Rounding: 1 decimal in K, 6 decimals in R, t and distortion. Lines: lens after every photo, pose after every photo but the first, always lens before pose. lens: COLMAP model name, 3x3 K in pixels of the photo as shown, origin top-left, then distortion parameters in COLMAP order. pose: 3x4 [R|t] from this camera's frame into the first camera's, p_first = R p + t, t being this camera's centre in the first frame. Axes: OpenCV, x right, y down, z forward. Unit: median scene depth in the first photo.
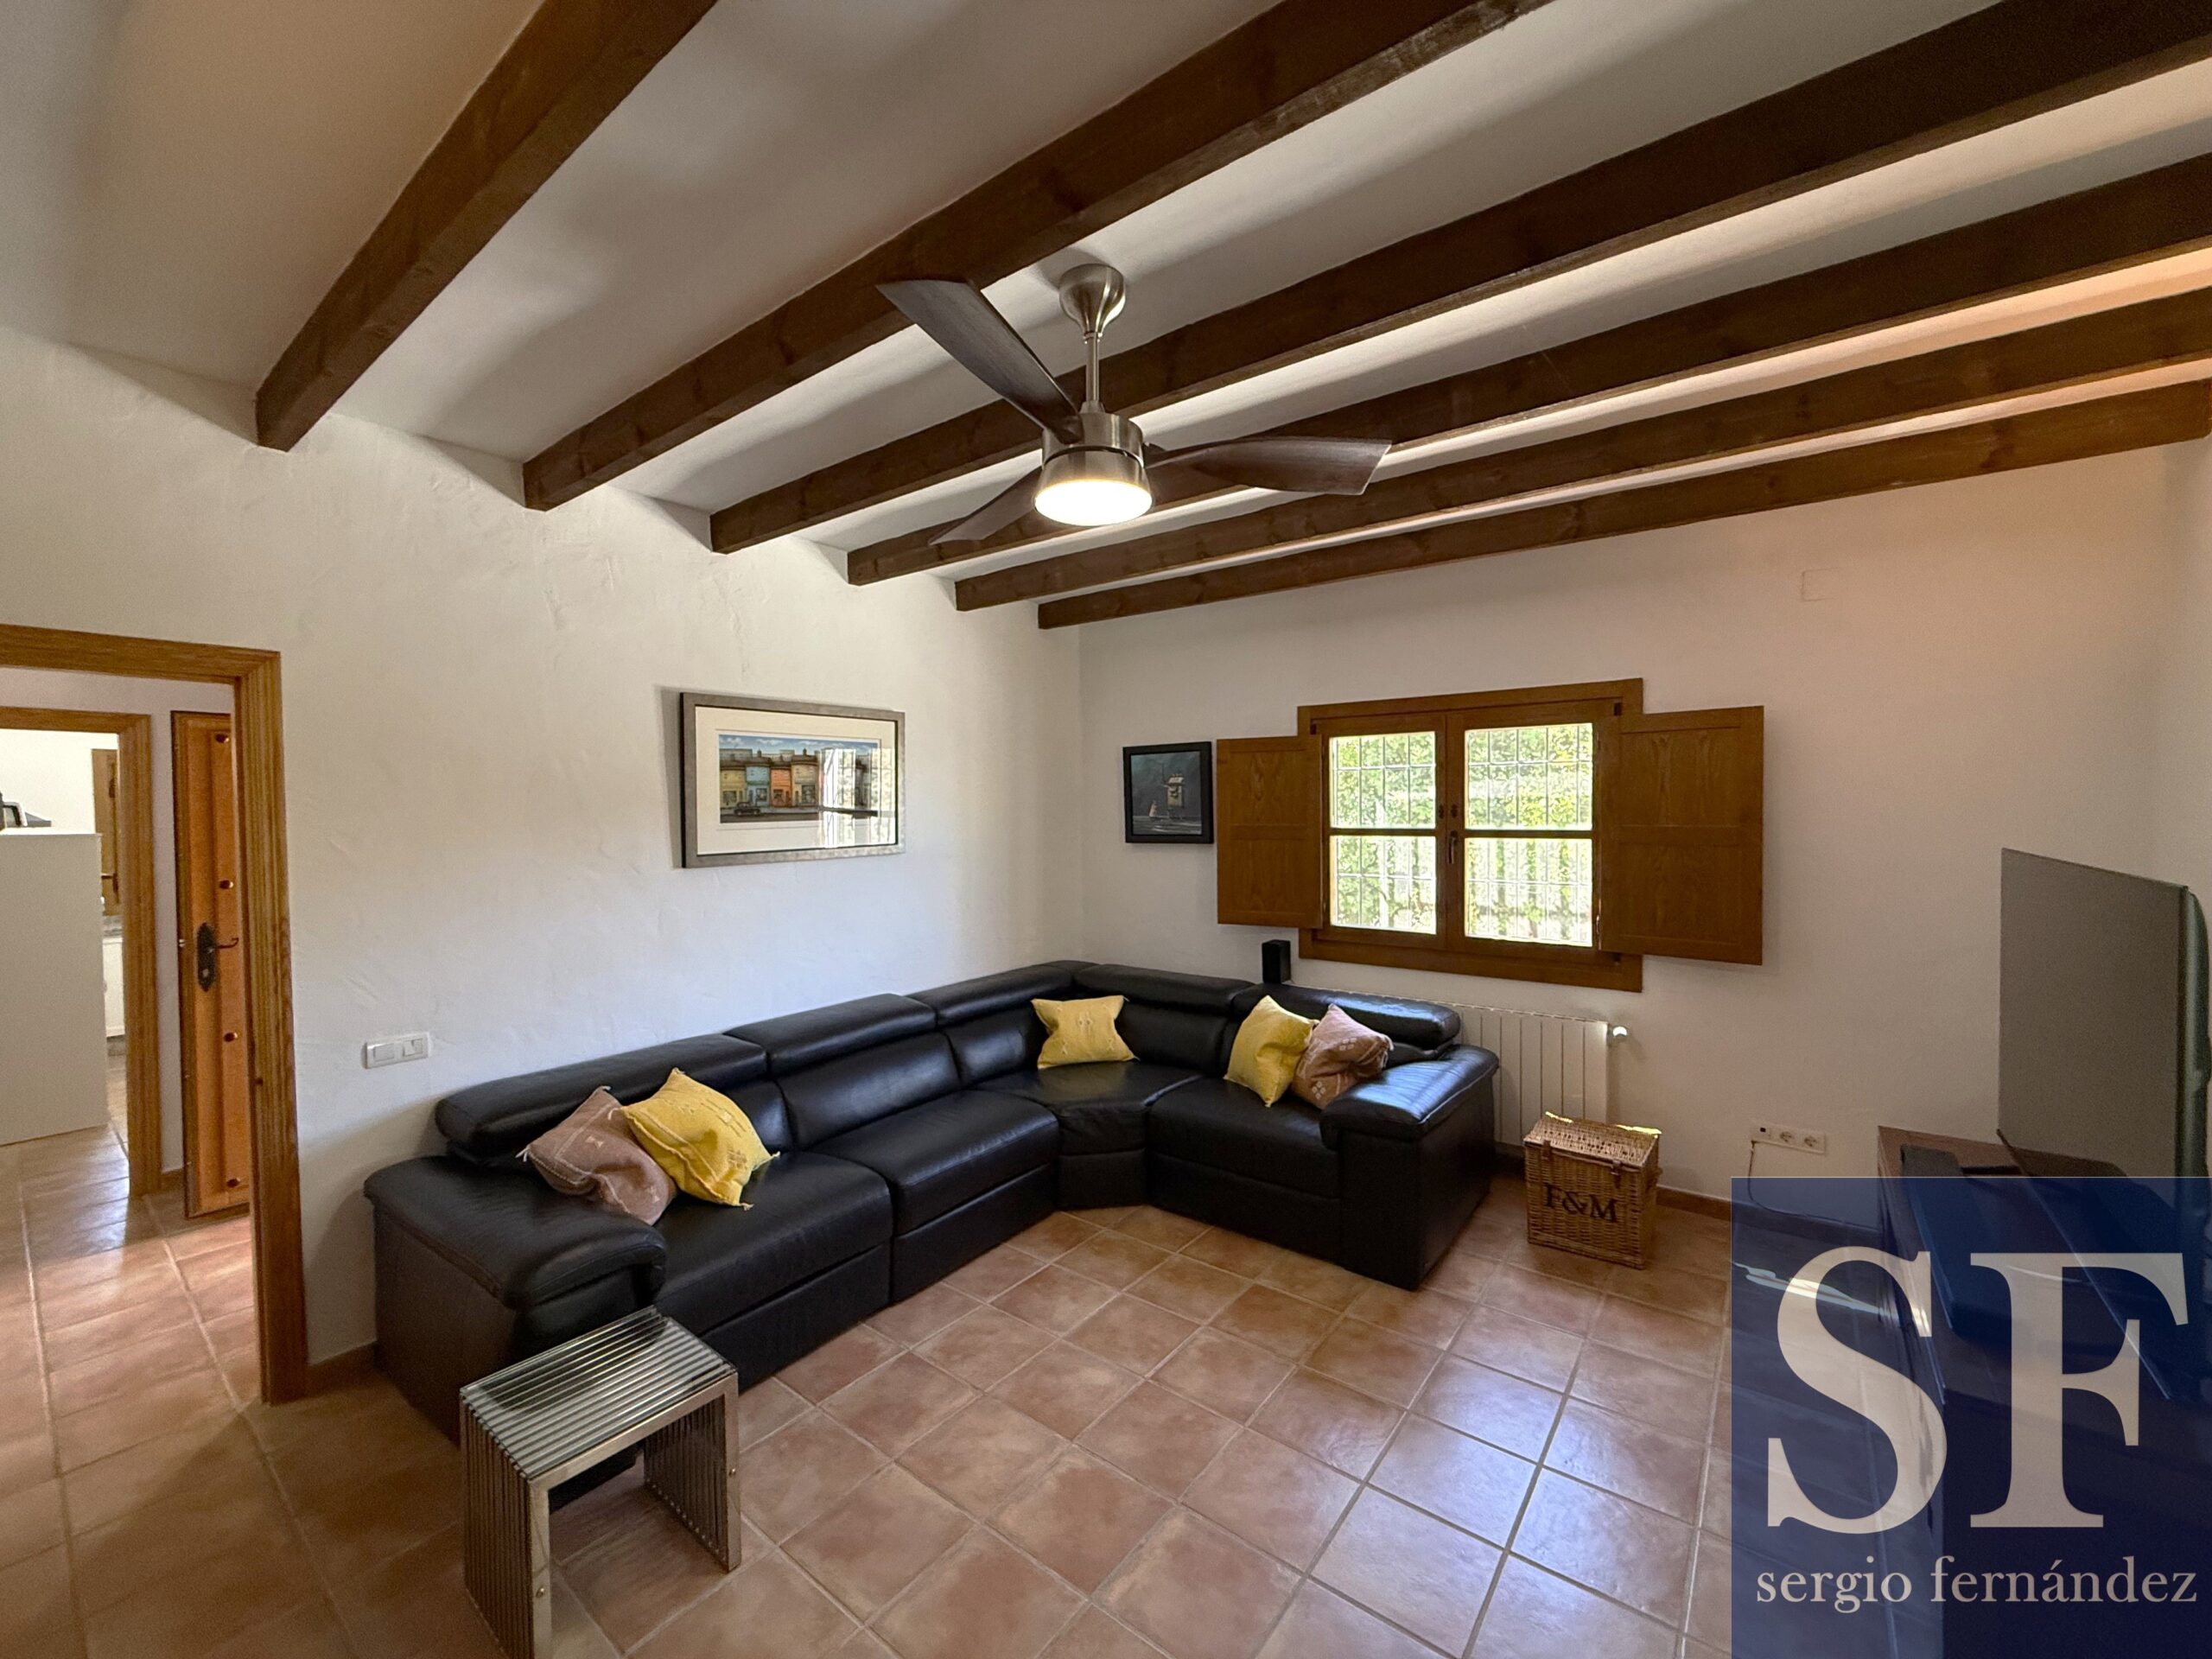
lens RADIAL K [[879.7, 0, 1104.7], [0, 879.7, 821.8], [0, 0, 1]] dist [-0.004112, 0.000133]
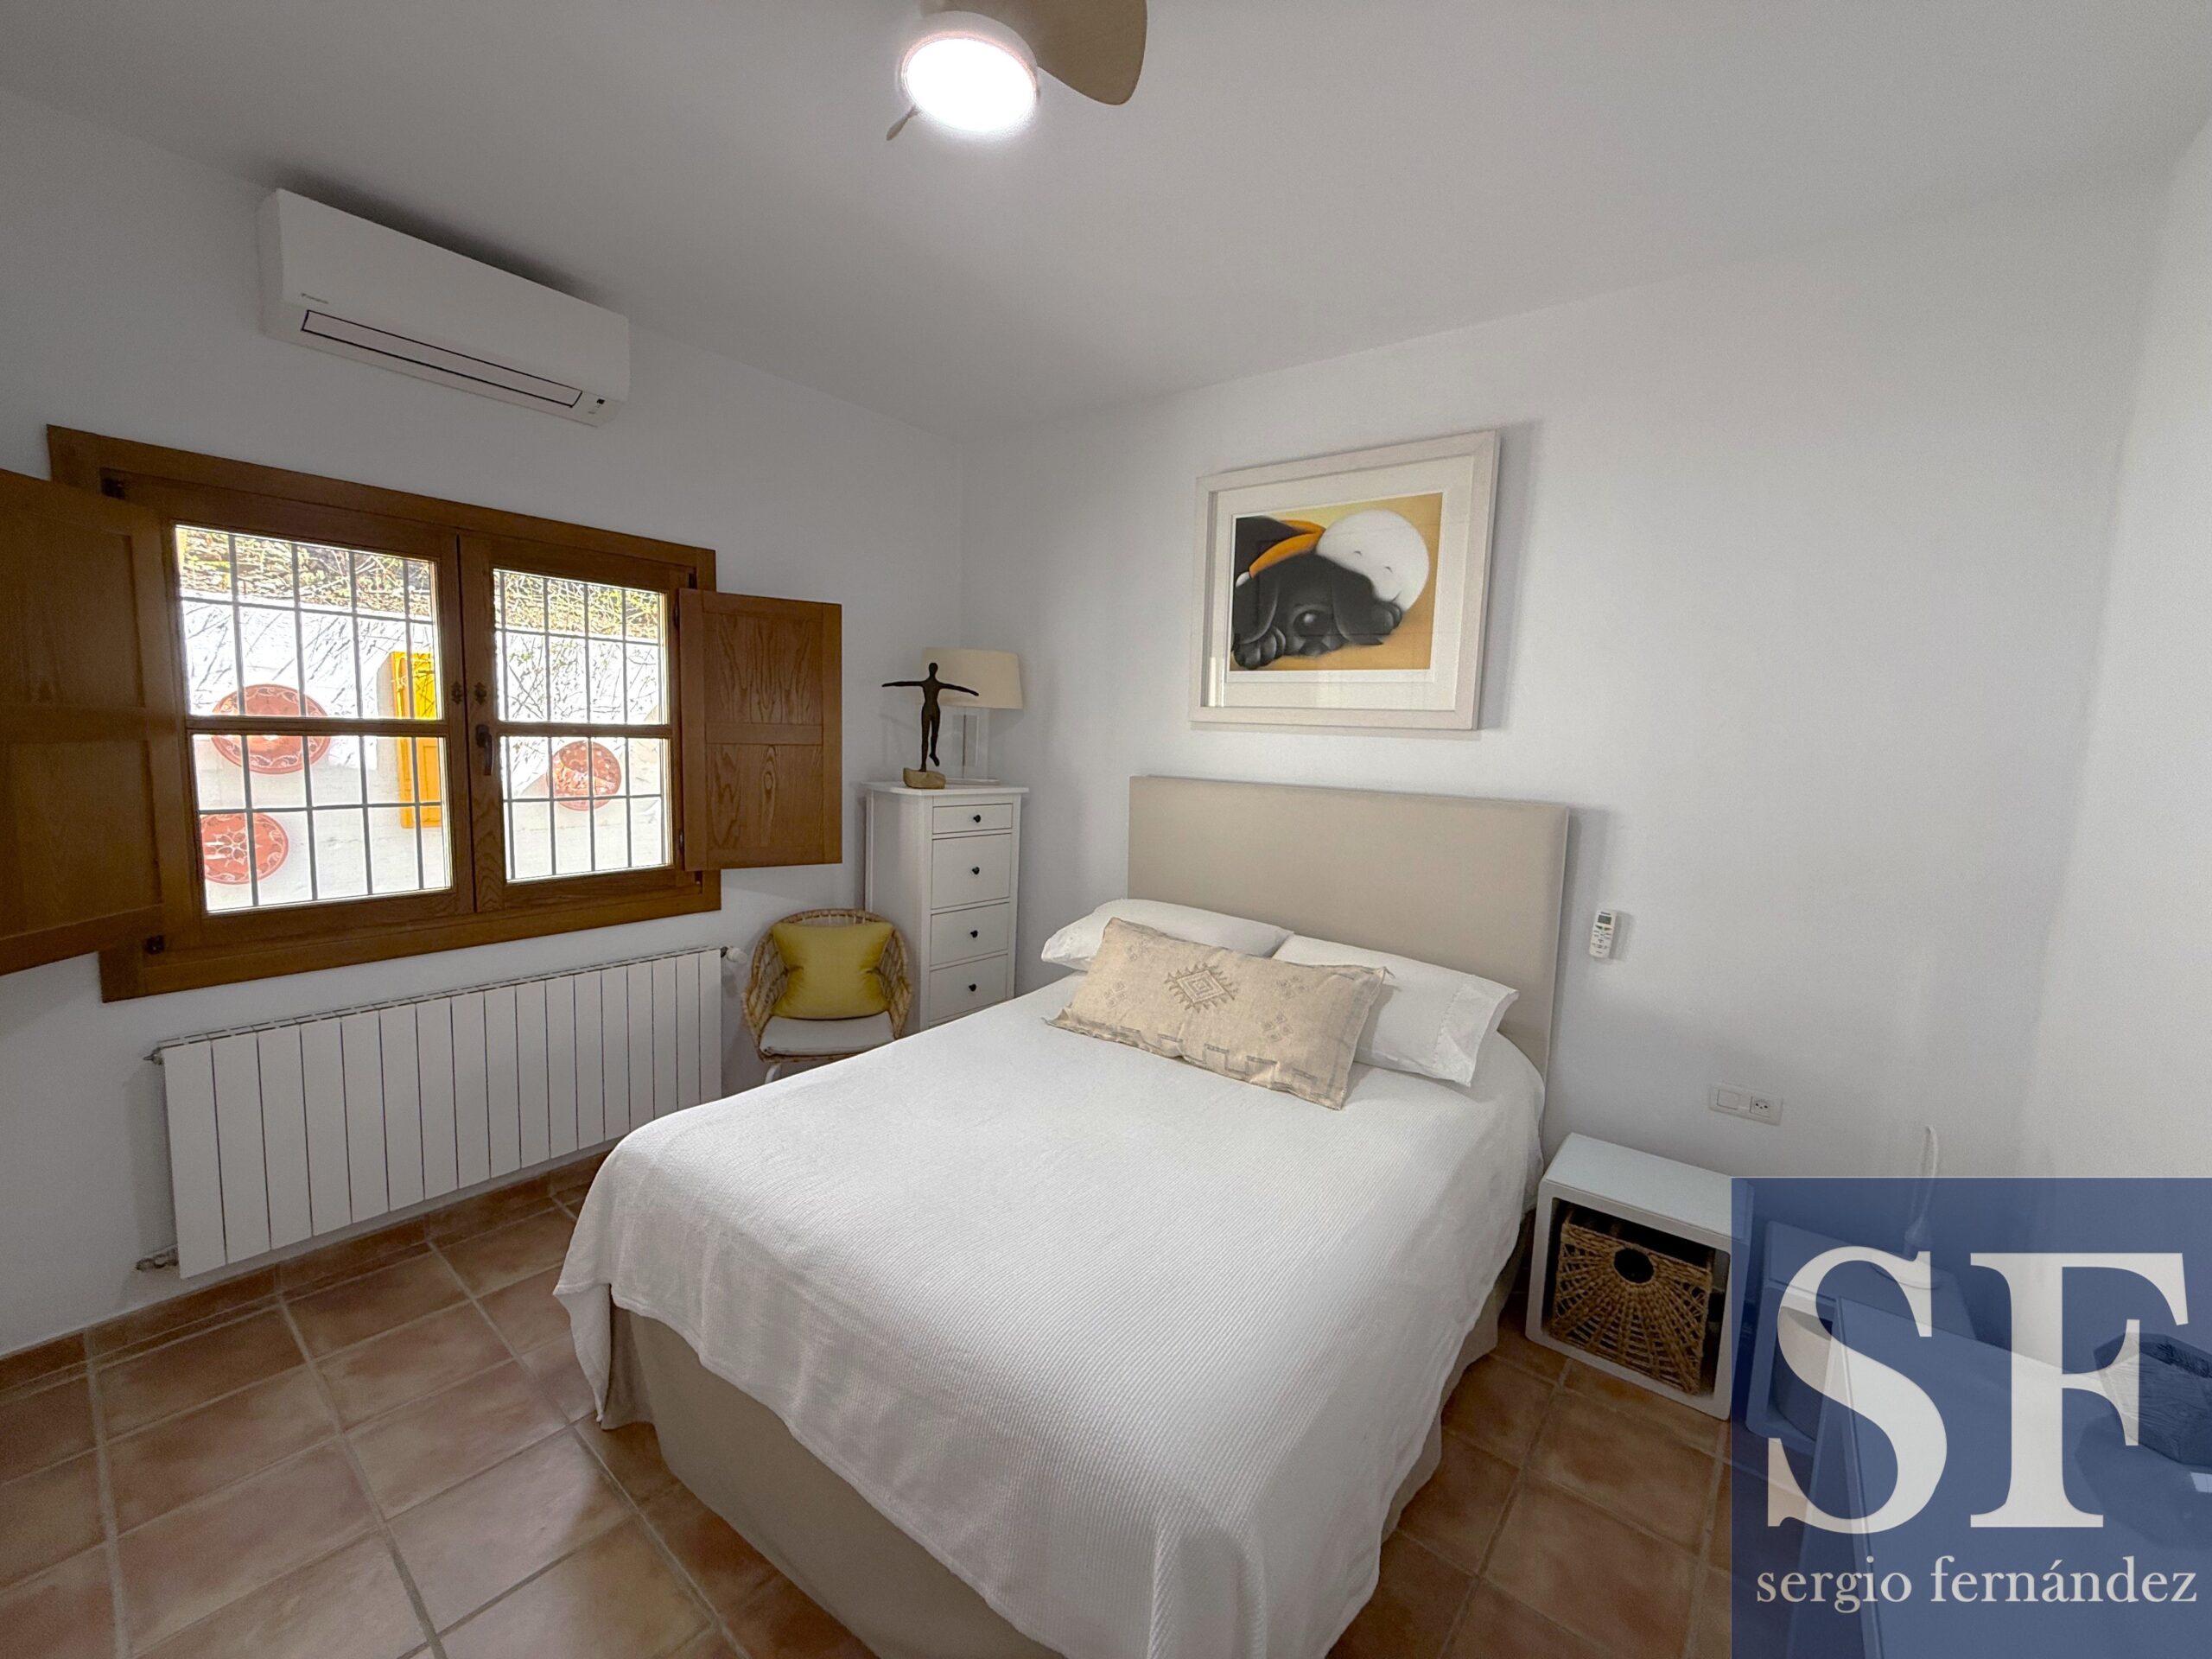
lens RADIAL K [[879.7, 0, 1099.8], [0, 879.7, 819.4], [0, 0, 1]] dist [-0.004112, 0.000133]
pose [[0.022420, -0.101900, 0.994542, -0.256284], [-0.026122, 0.994393, 0.102473, 0.000744], [-0.999407, -0.028277, 0.019632, 0.573657]]
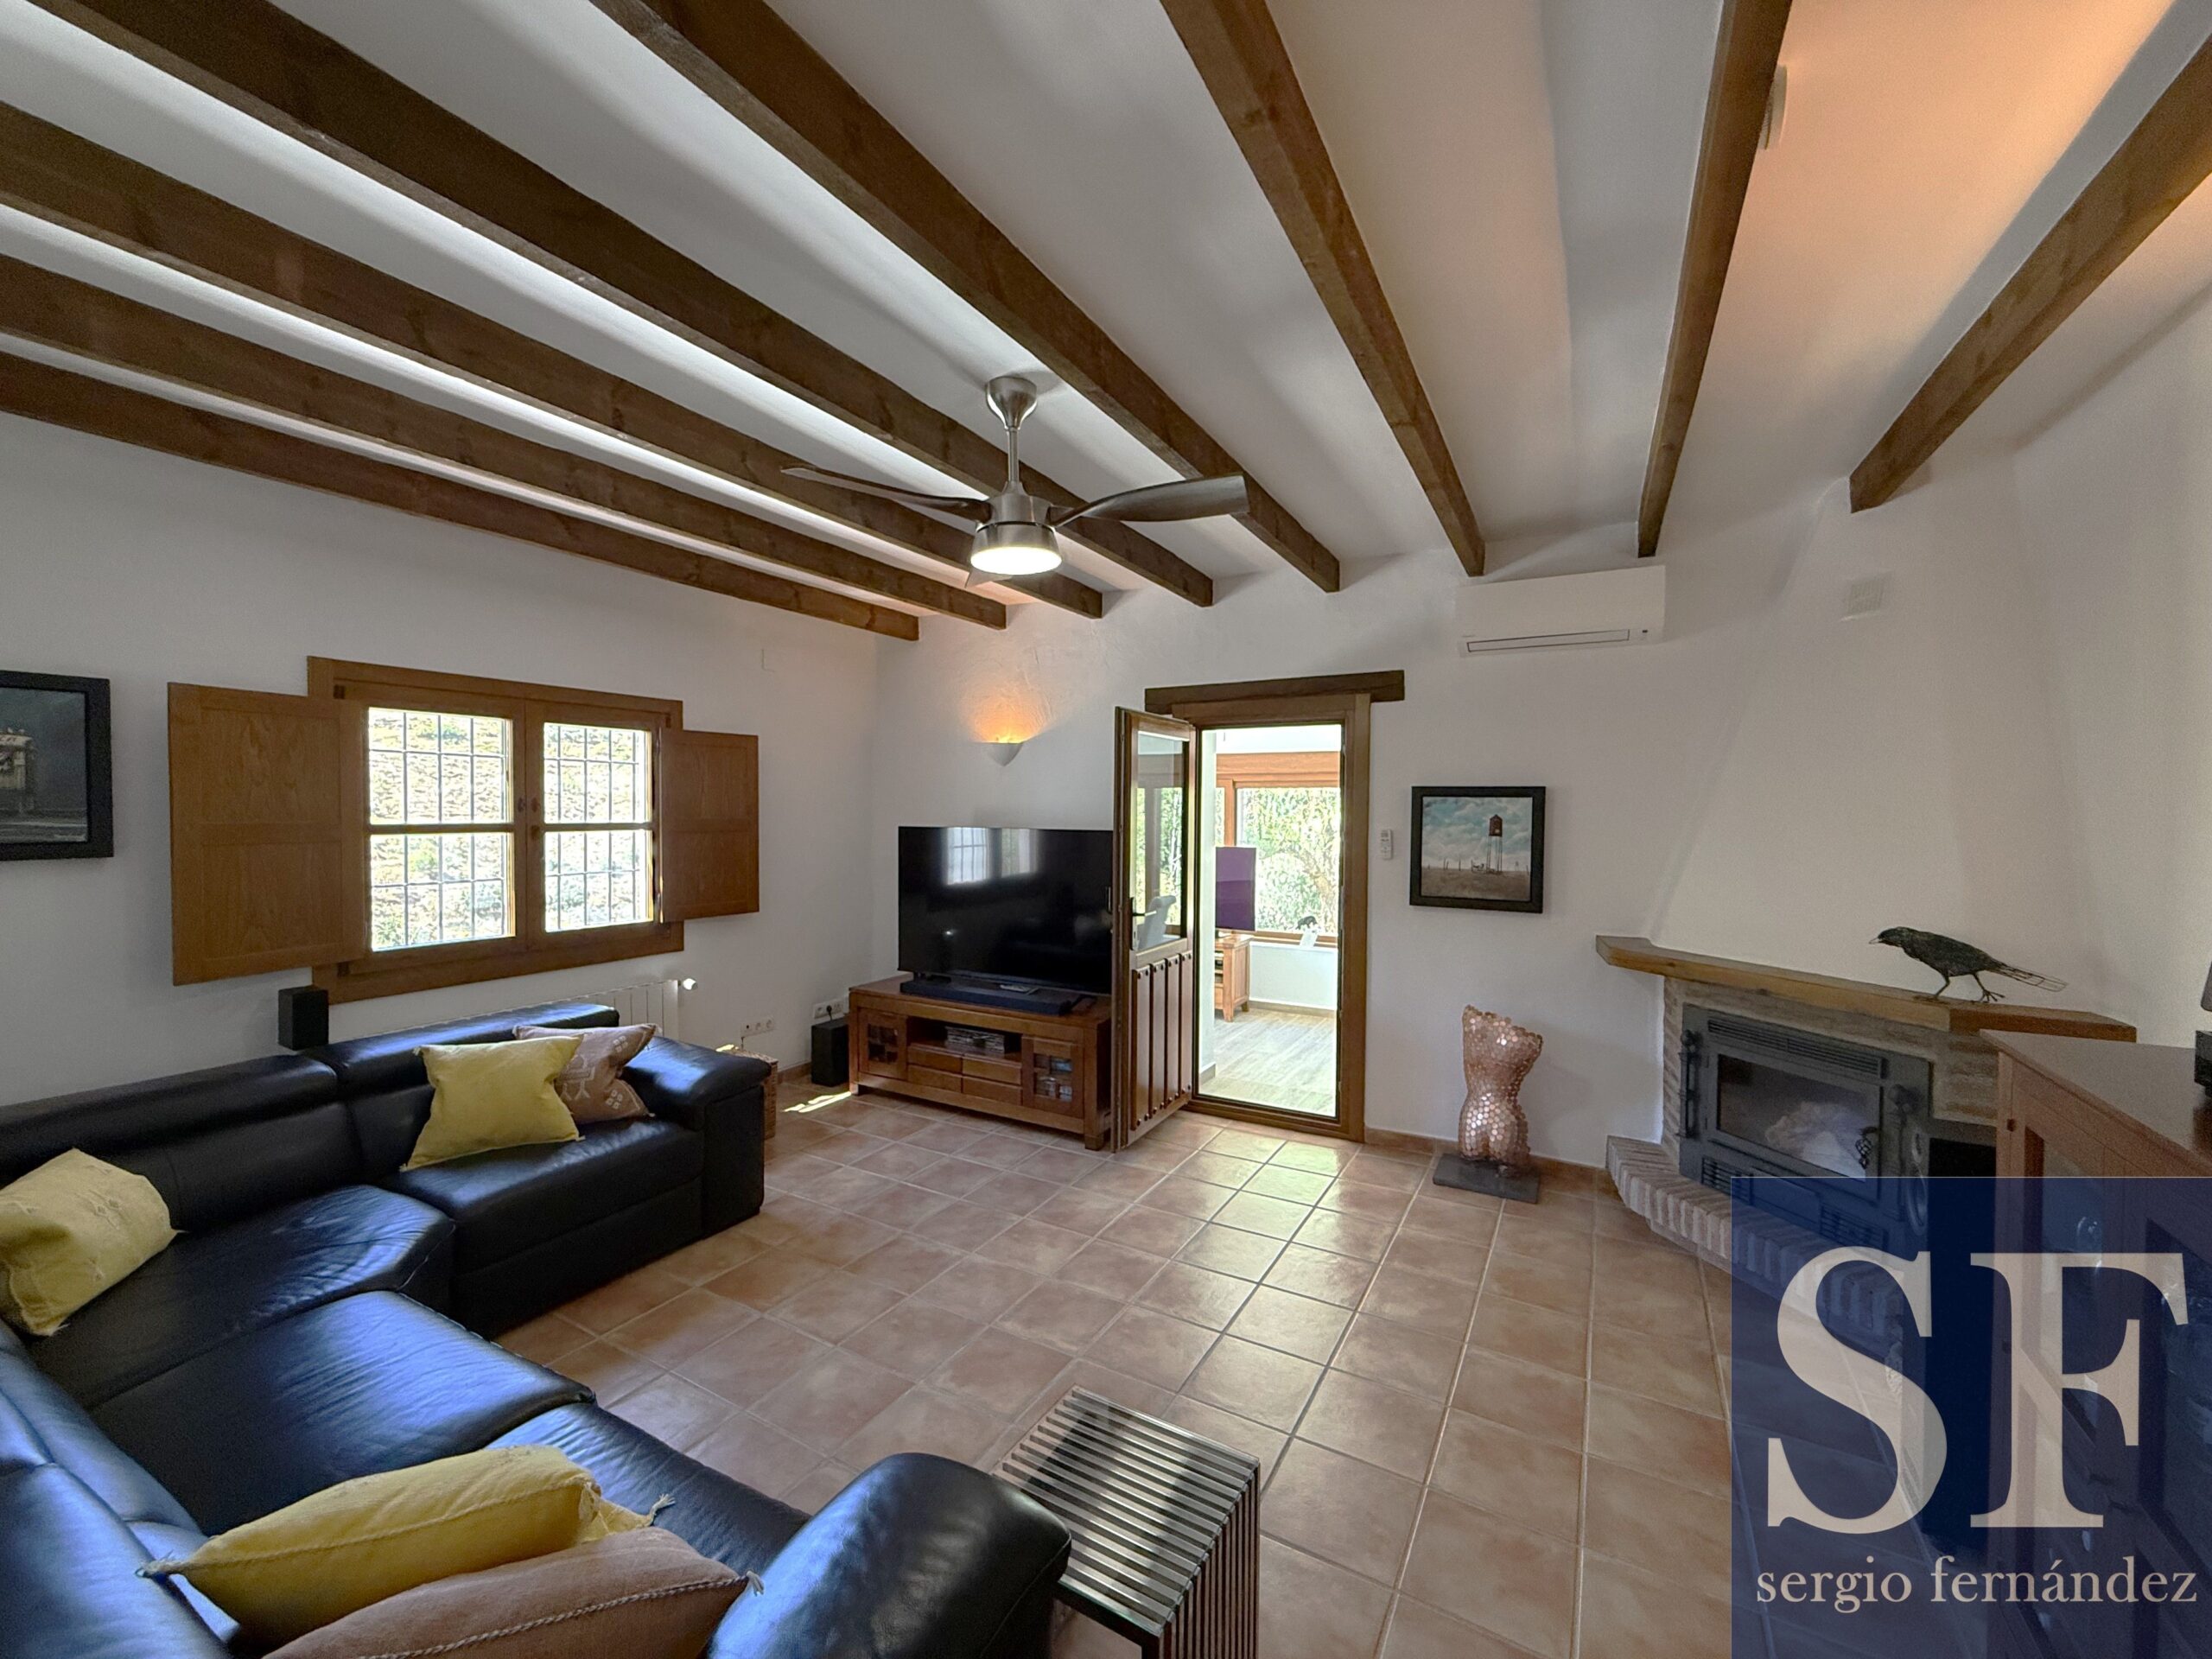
lens RADIAL K [[879.7, 0, 1096.6], [0, 879.7, 828.2], [0, 0, 1]] dist [-0.004112, 0.000133]
pose [[-0.131792, -0.016422, 0.991141, -0.687890], [0.007859, 0.999814, 0.017610, 0.001476], [-0.991246, 0.010111, -0.131638, 0.556554]]
